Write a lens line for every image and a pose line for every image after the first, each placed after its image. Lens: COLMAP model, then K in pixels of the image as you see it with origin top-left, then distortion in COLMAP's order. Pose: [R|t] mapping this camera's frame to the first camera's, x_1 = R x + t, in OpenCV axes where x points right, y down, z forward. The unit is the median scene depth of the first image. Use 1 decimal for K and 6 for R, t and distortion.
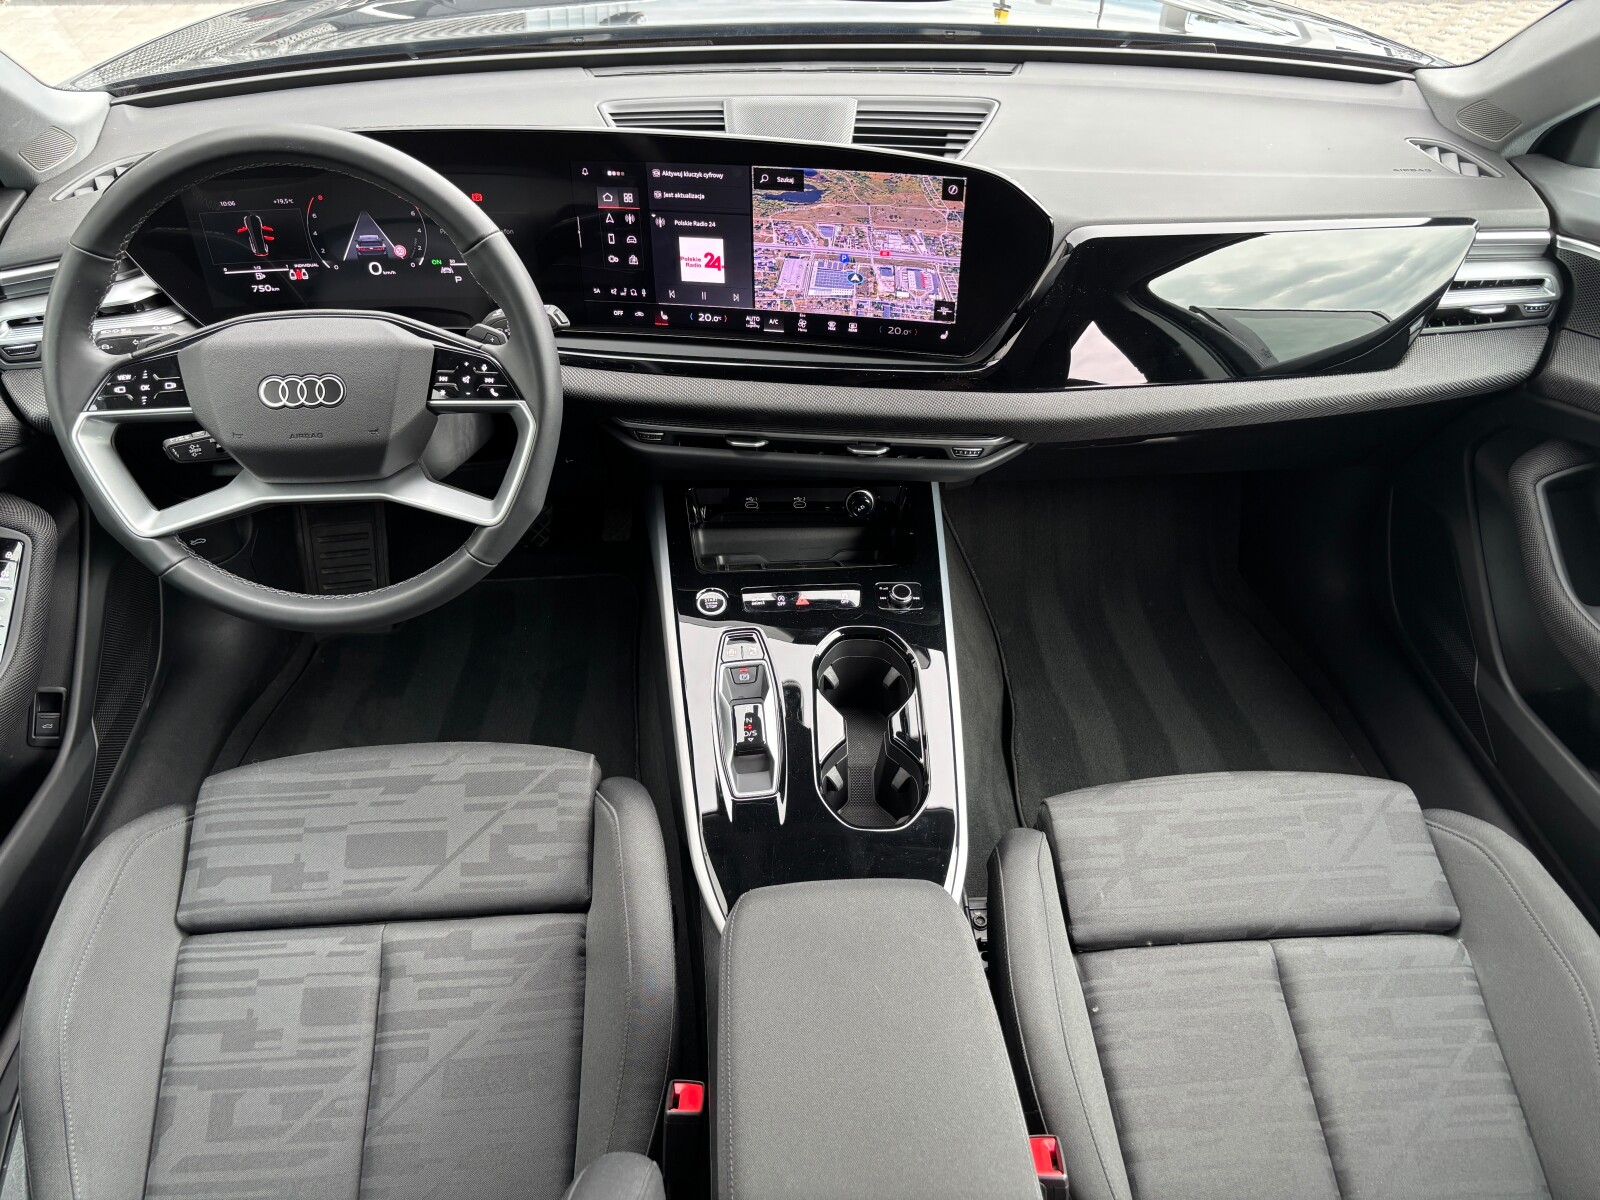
lens RADIAL K [[1228.7, 0, 791.7], [0, 1228.7, 609.9], [0, 0, 1]] dist [0.035246, -0.039973]
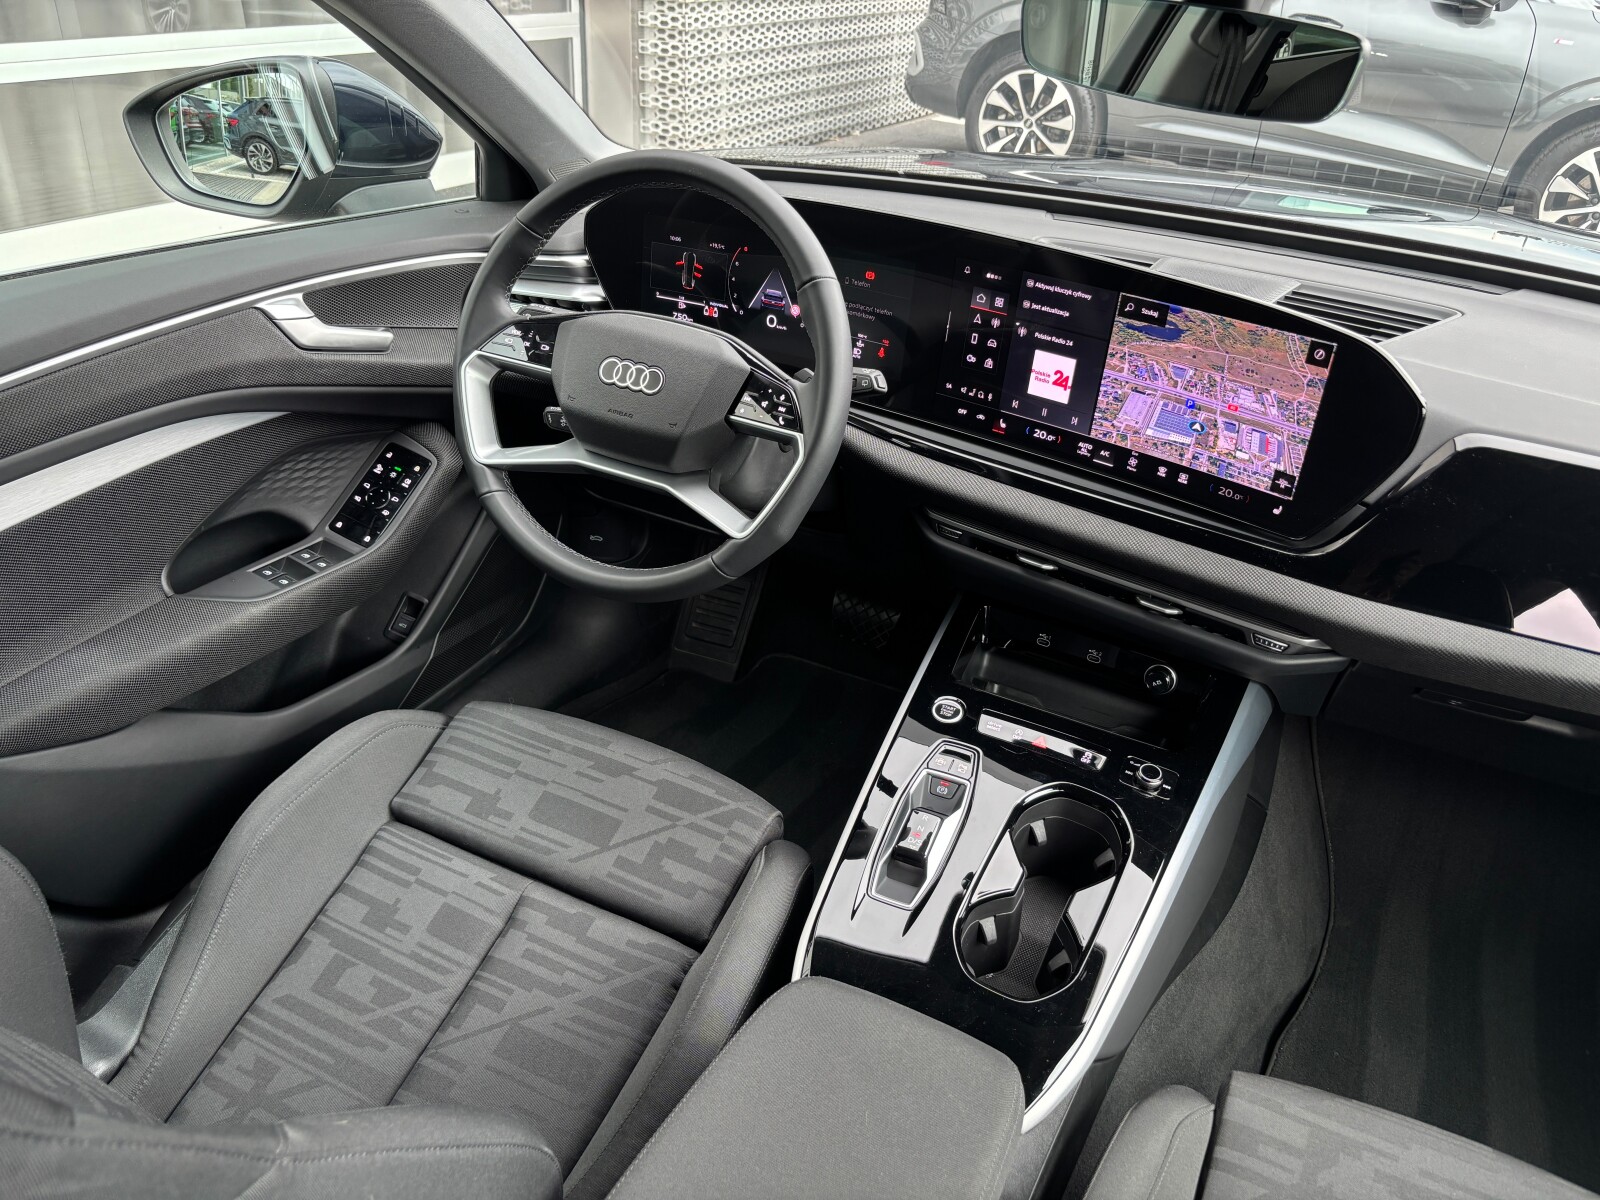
lens RADIAL K [[1228.7, 0, 791.6], [0, 1228.7, 590.5], [0, 0, 1]] dist [0.035246, -0.039973]
pose [[0.859846, 0.295003, -0.416698, 0.215468], [-0.368095, 0.923776, -0.105564, 0.057744], [0.353794, 0.244153, 0.902895, 0.075784]]
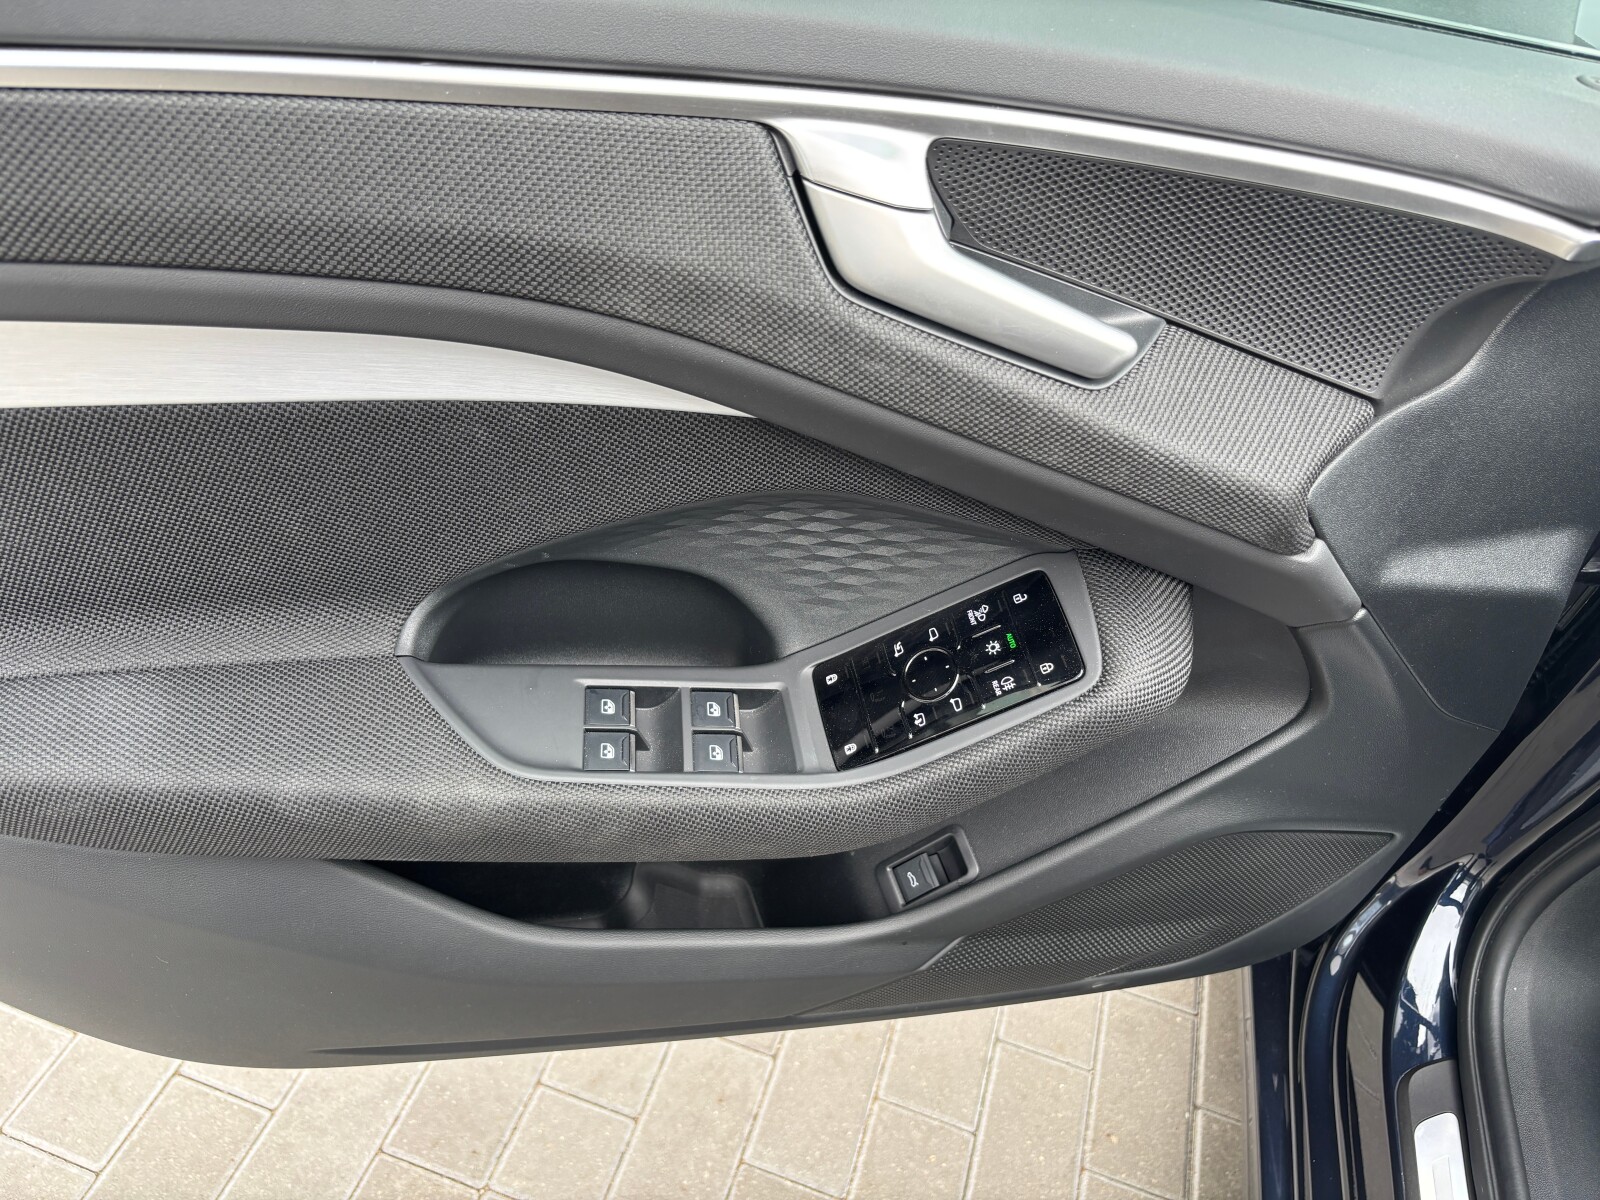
lens RADIAL K [[1228.7, 0, 797.6], [0, 1228.7, 596.4], [0, 0, 1]] dist [0.035246, -0.039973]
pose [[0.115261, 0.664297, -0.738528, -0.314637], [-0.736746, 0.555857, 0.385005, -0.170567], [0.666274, 0.499732, 0.553487, 0.664151]]
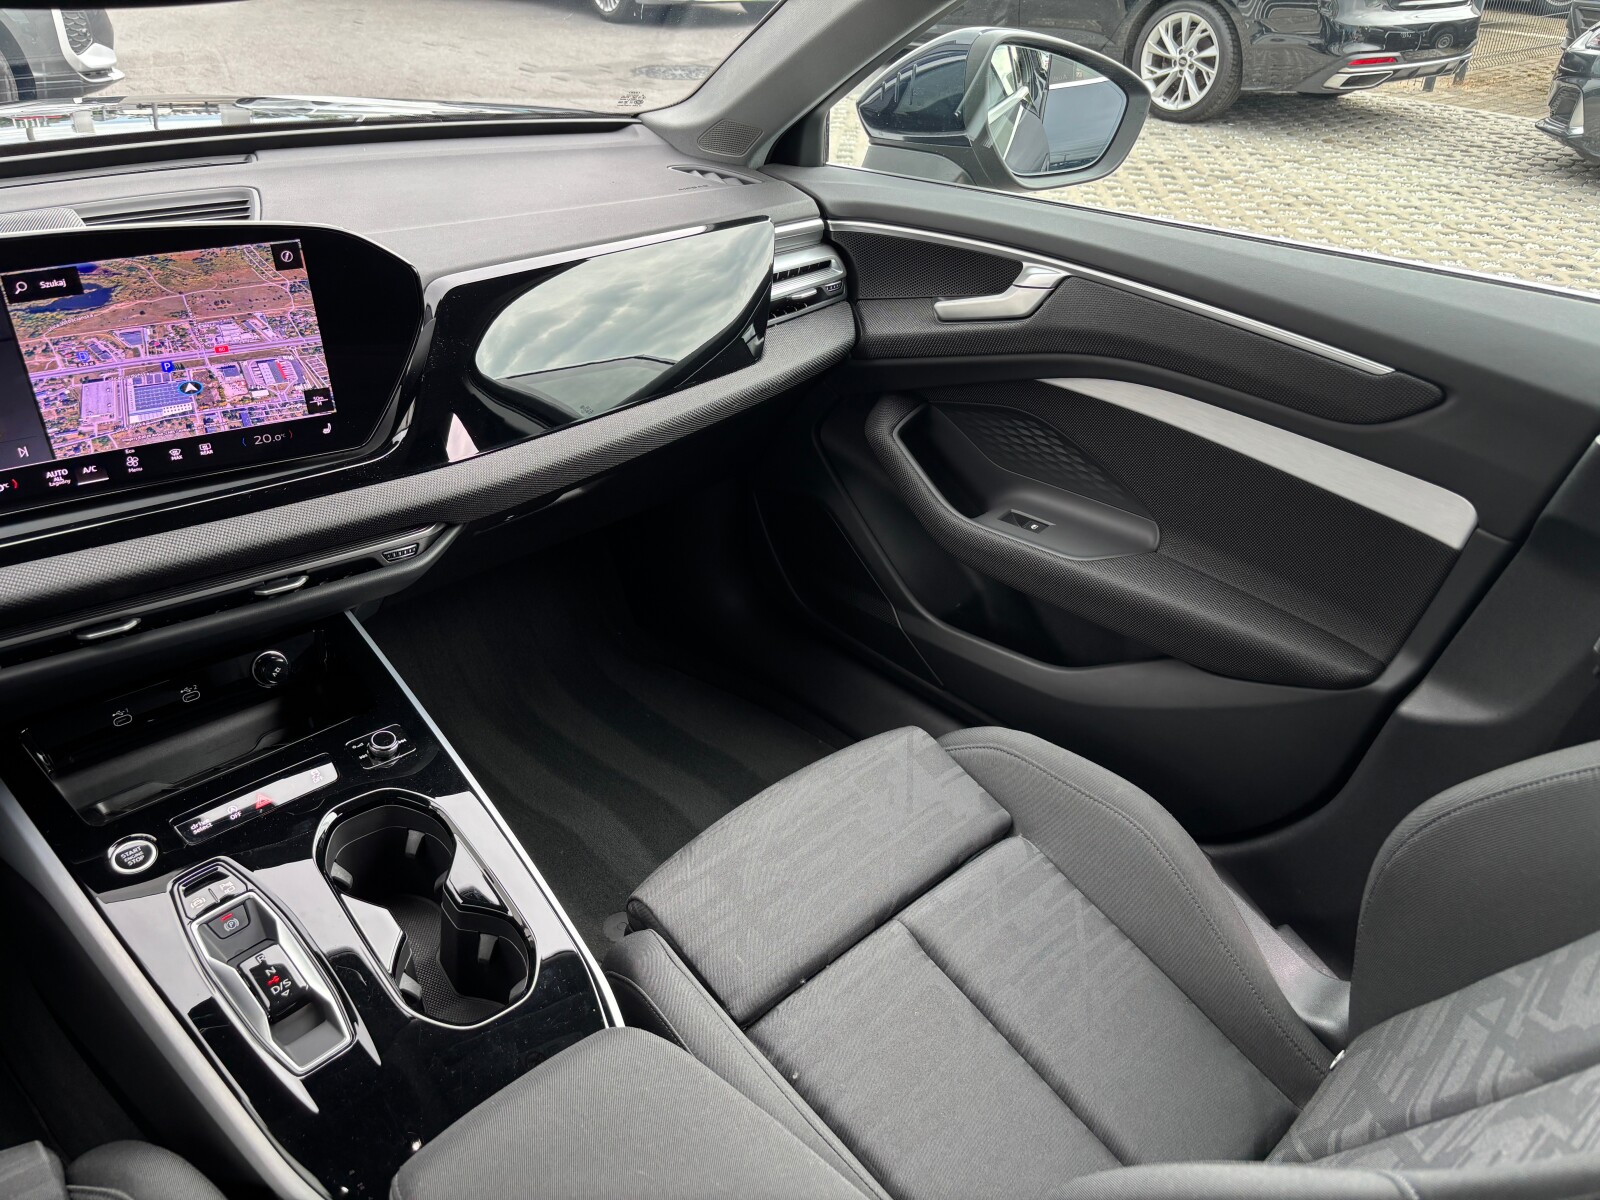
lens RADIAL K [[1228.7, 0, 810.7], [0, 1228.7, 586.0], [0, 0, 1]] dist [0.035246, -0.039973]
pose [[0.761623, -0.311077, 0.568473, -0.136759], [0.385800, 0.922504, -0.012075, 0.010983], [-0.520662, 0.228513, 0.822613, 0.170289]]
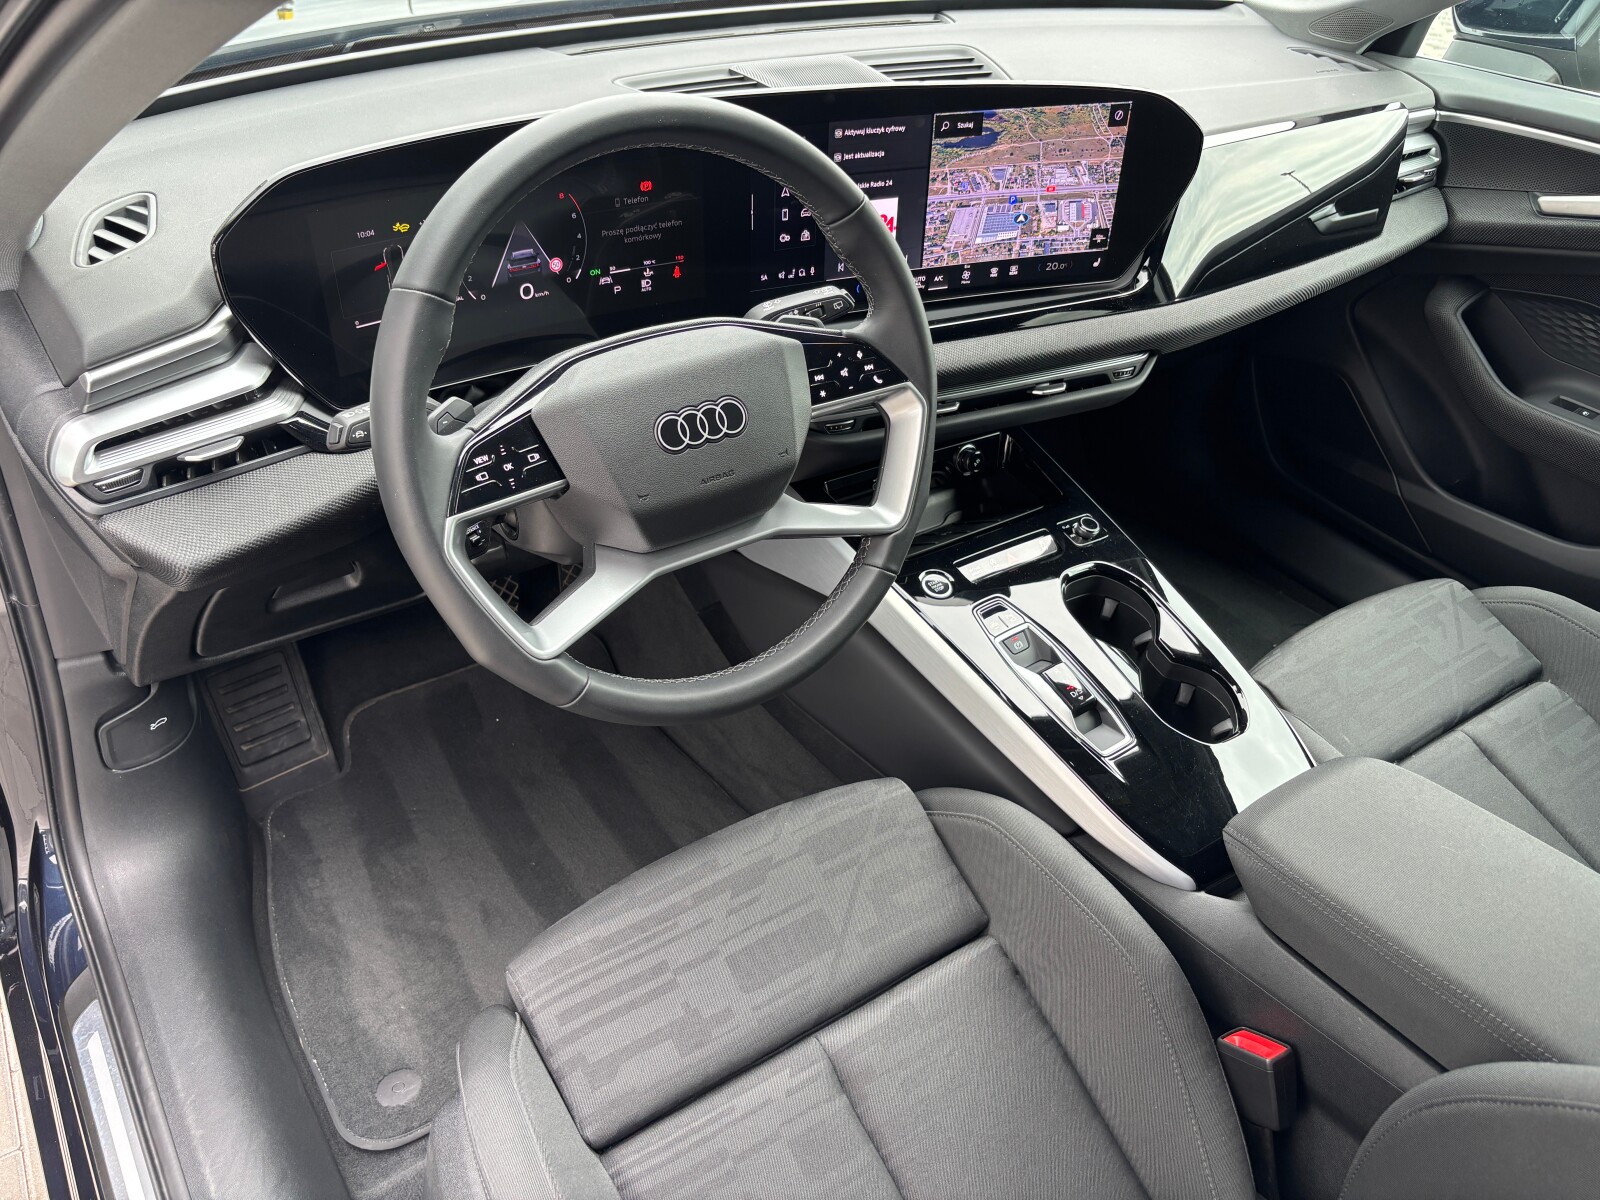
lens RADIAL K [[1228.7, 0, 796.2], [0, 1228.7, 601.0], [0, 0, 1]] dist [0.035246, -0.039973]
pose [[0.857897, -0.268713, 0.437958, -0.619087], [0.273995, 0.960298, 0.052483, -0.078037], [-0.434673, 0.074973, 0.897462, 0.219282]]
